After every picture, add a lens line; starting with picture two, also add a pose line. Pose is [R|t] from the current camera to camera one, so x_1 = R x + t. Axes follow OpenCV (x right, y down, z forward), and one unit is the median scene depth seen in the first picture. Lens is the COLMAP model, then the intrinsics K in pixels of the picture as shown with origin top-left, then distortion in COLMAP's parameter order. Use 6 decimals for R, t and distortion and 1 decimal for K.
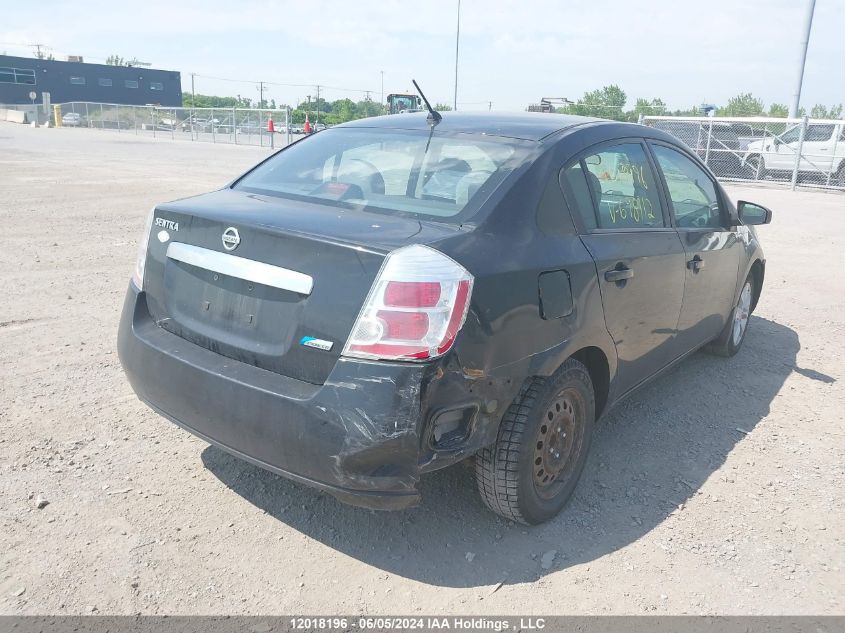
lens RADIAL K [[662.9, 0, 426.4], [0, 662.9, 317.3], [0, 0, 1]] dist [0.020569, -0.023720]
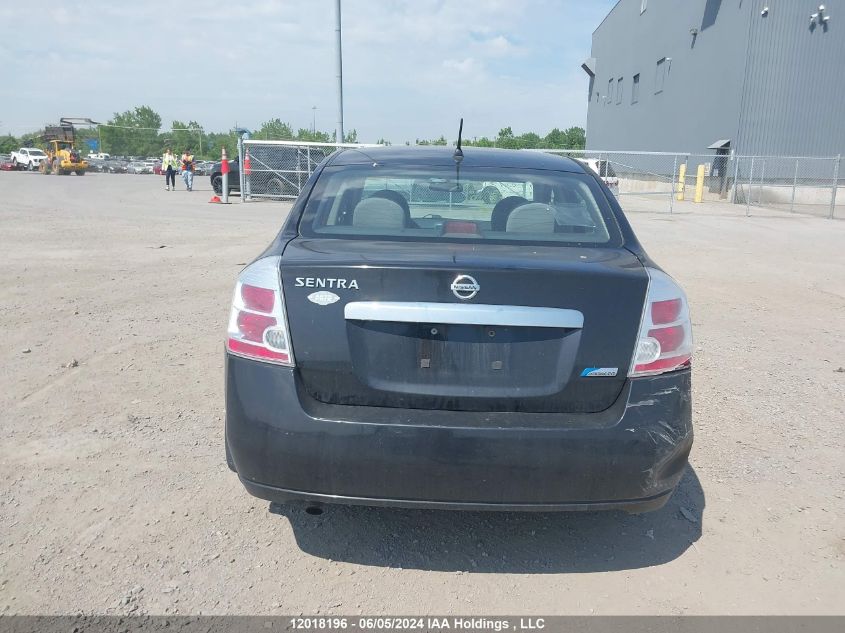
lens RADIAL K [[662.9, 0, 422.7], [0, 662.9, 317.2], [0, 0, 1]] dist [0.020569, -0.023720]
pose [[0.803815, -0.149775, 0.575716, -0.933852], [0.167813, 0.985571, 0.022099, -0.111754], [-0.570719, 0.078849, 0.817351, 0.274841]]
